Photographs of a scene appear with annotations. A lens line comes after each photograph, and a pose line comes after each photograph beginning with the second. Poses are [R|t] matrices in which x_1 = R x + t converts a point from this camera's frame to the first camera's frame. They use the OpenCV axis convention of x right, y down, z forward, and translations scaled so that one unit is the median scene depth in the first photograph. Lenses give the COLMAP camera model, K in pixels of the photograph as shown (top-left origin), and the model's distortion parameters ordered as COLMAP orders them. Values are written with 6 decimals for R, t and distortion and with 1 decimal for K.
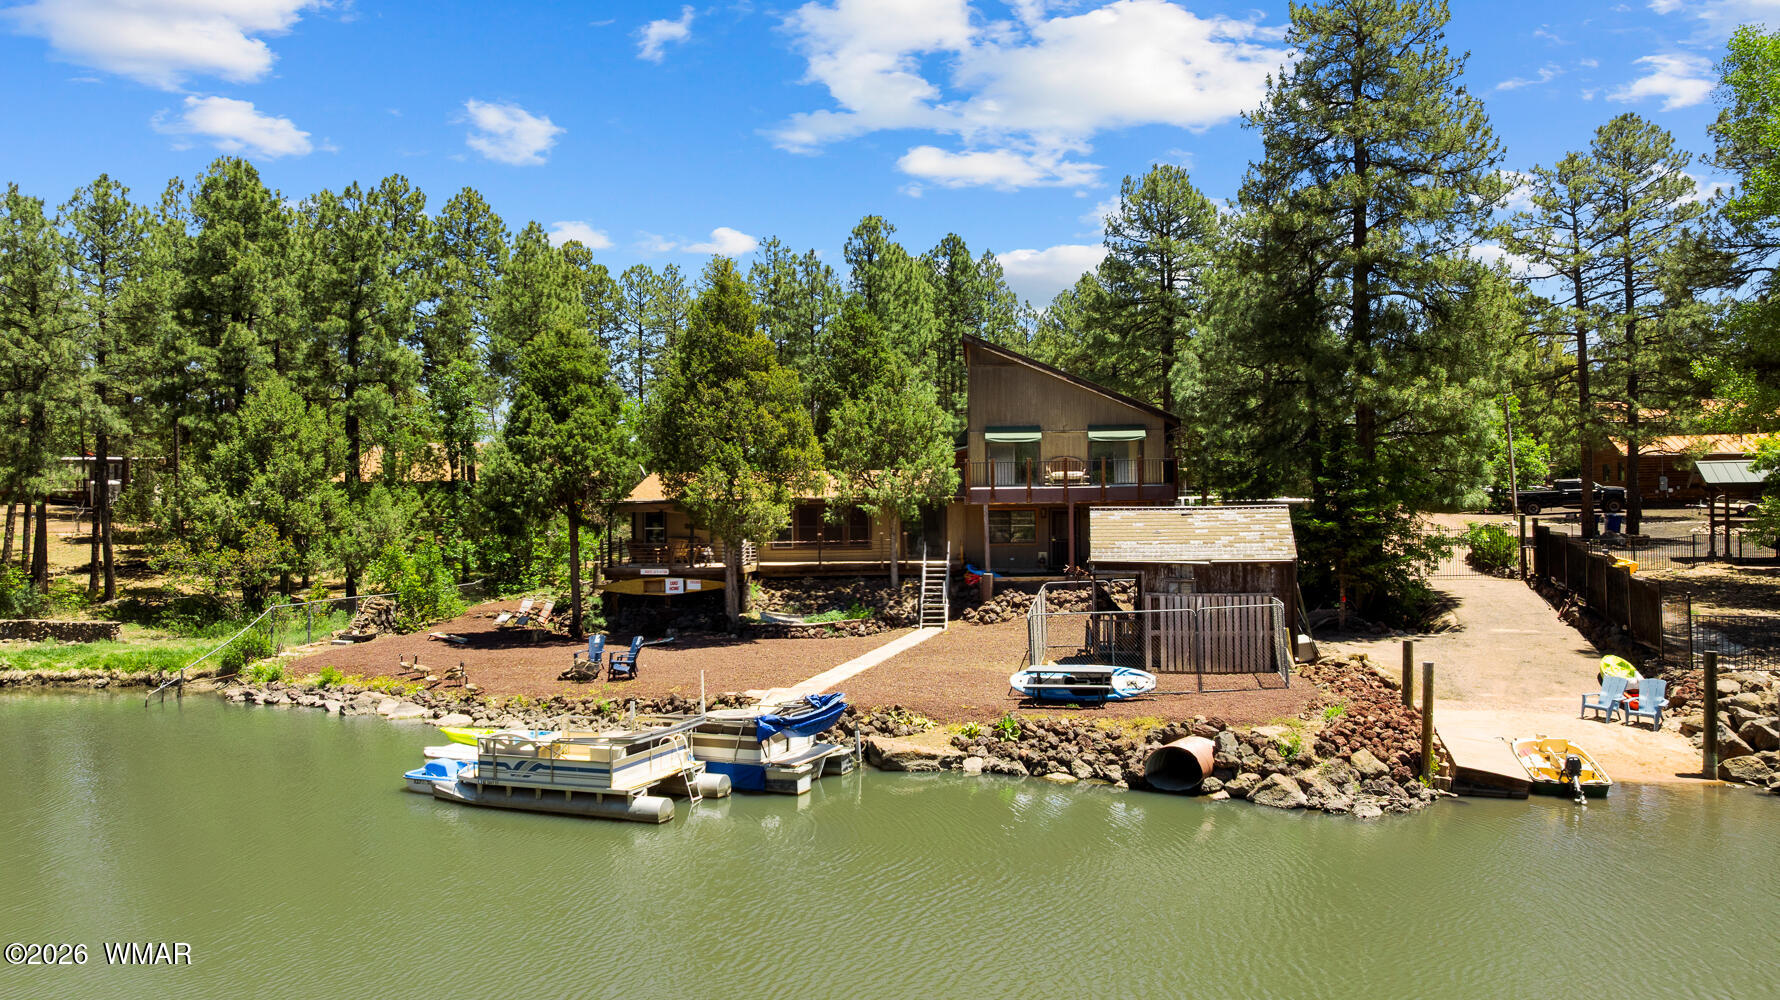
lens RADIAL K [[1269.3, 0, 888.1], [0, 1269.3, 493.8], [0, 0, 1]] dist [-0.021255, -0.000098]
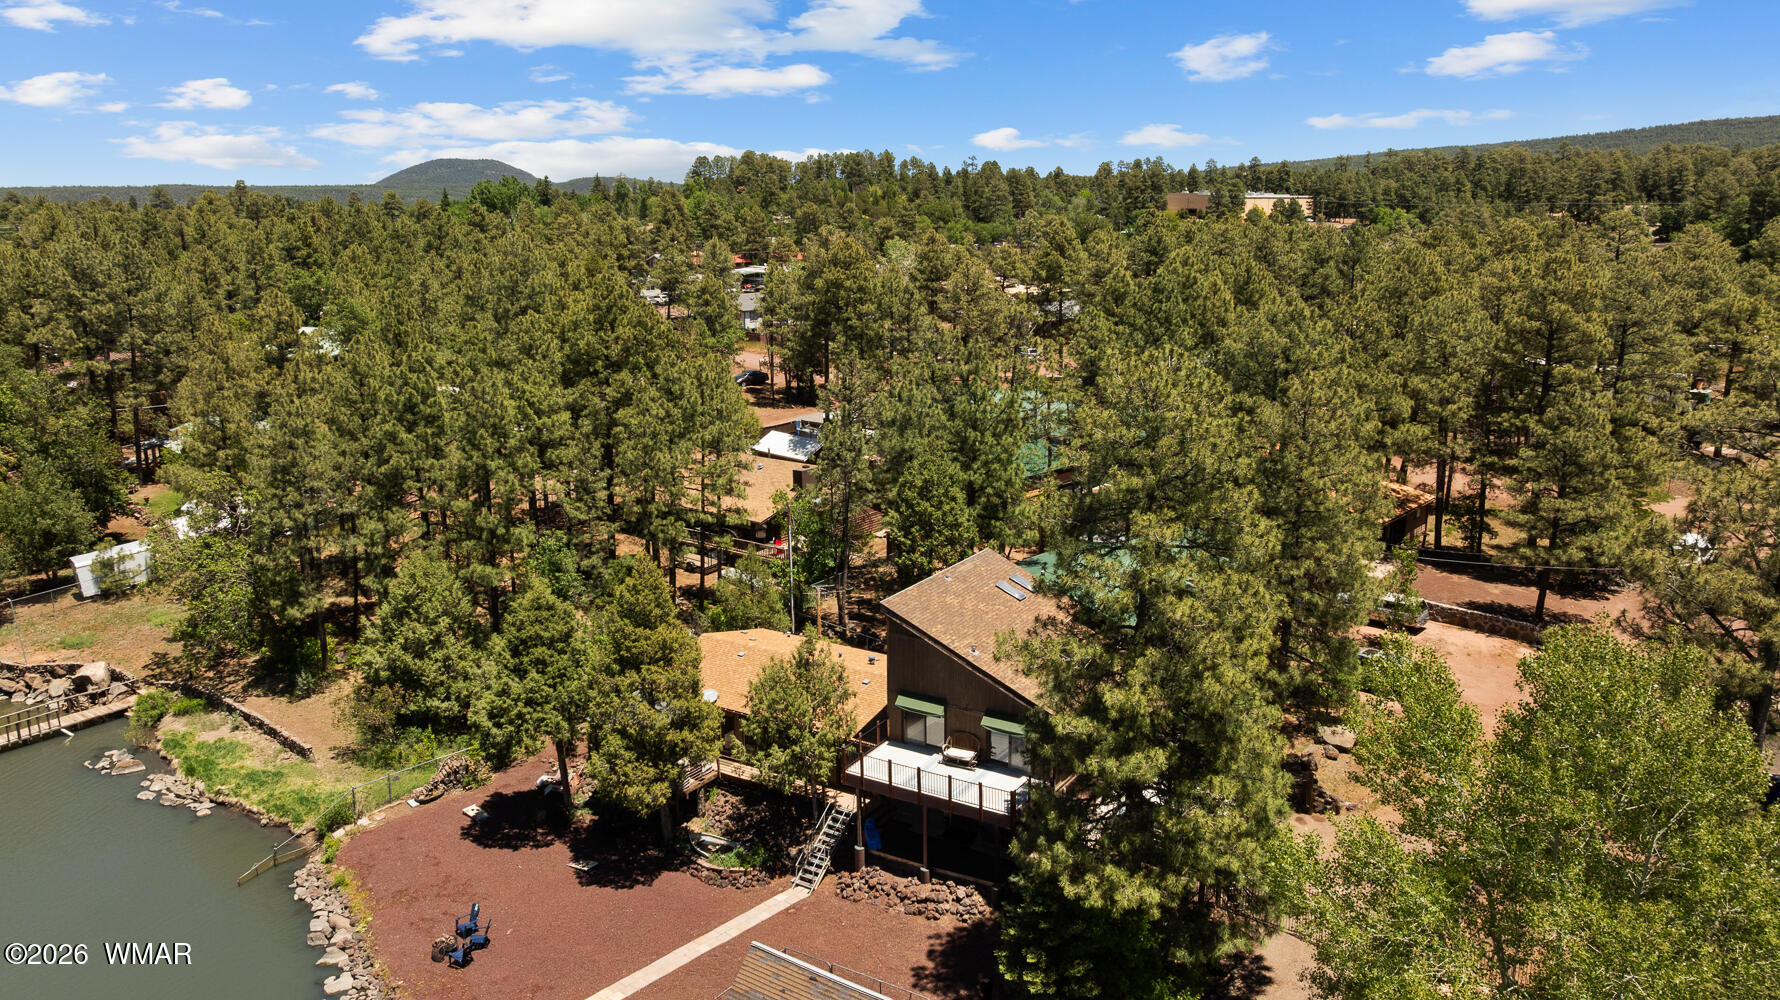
lens RADIAL K [[1269.3, 0, 888.1], [0, 1269.3, 493.8], [0, 0, 1]] dist [-0.021255, -0.000098]
pose [[0.886977, 0.104038, -0.449943, 0.611479], [0.007159, 0.971079, 0.238650, -0.538359], [0.461759, -0.214898, 0.860580, 0.140374]]
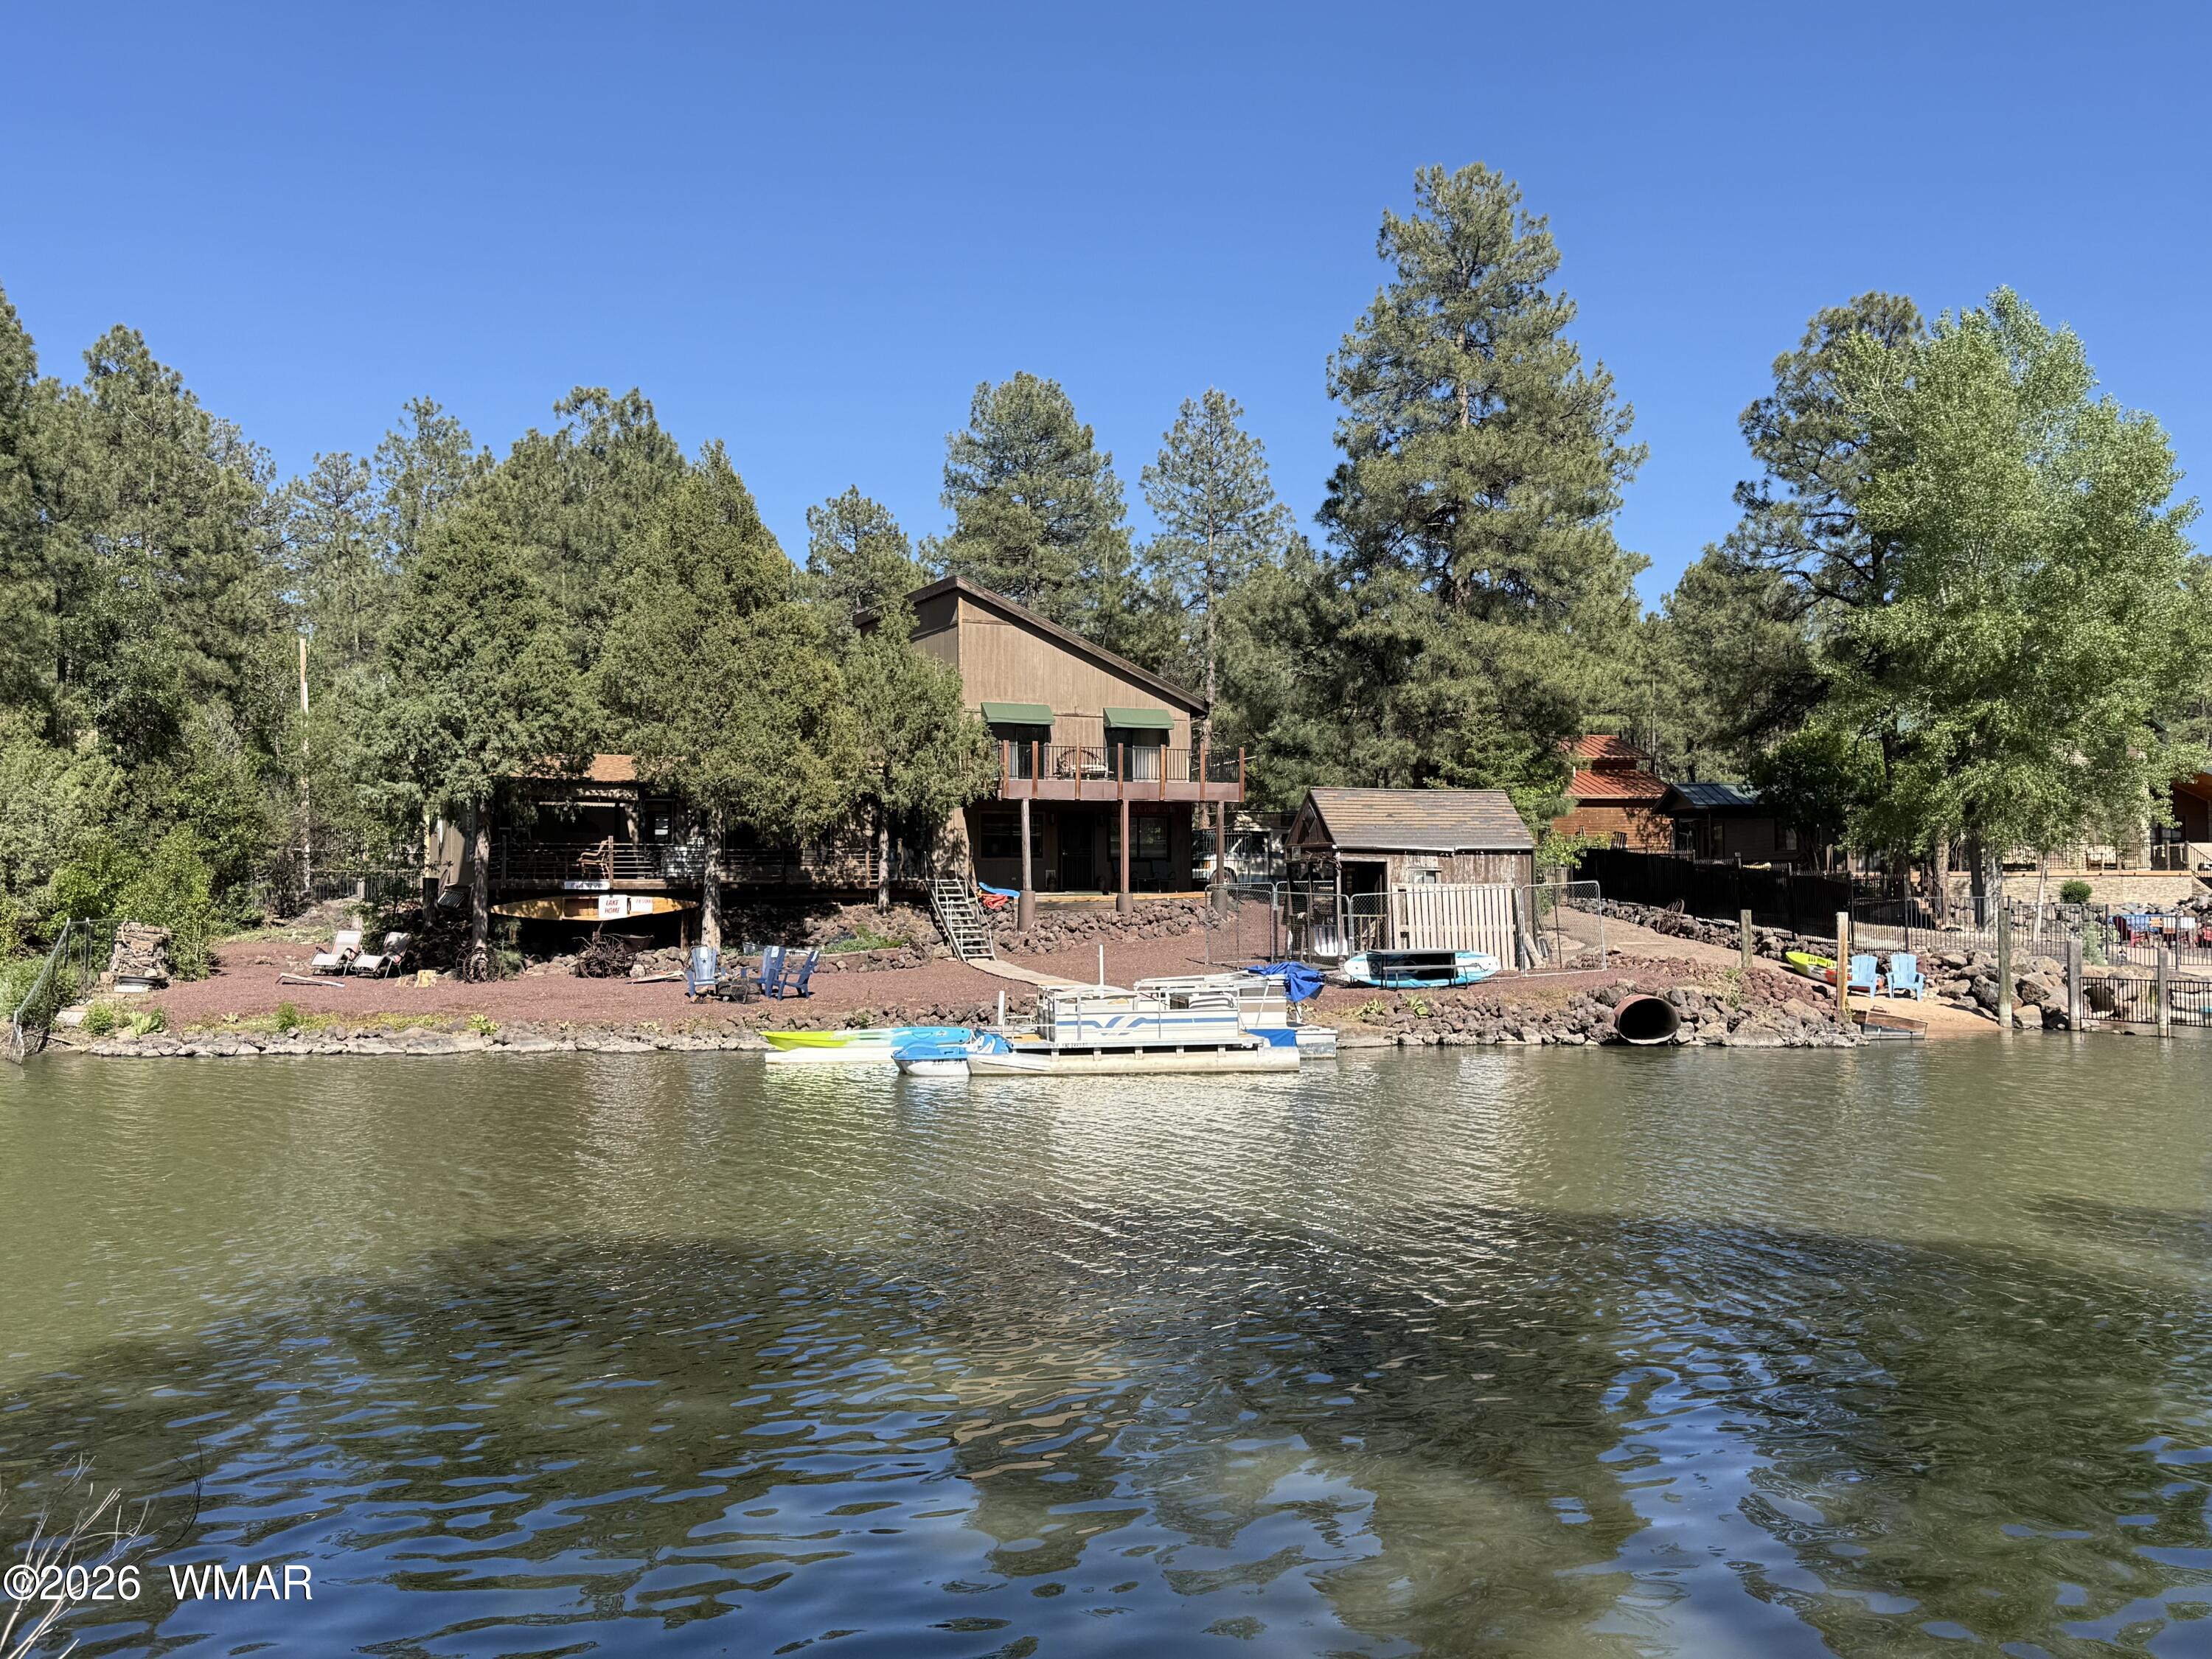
lens RADIAL K [[2072.4, 0, 1106.0], [0, 2072.4, 829.5], [0, 0, 1]] dist [0.128165, -0.246325]
pose [[0.868228, 0.023177, 0.495625, -0.543319], [-0.008736, 0.999468, -0.031436, 0.070409], [-0.496089, 0.022964, 0.867968, -0.118266]]
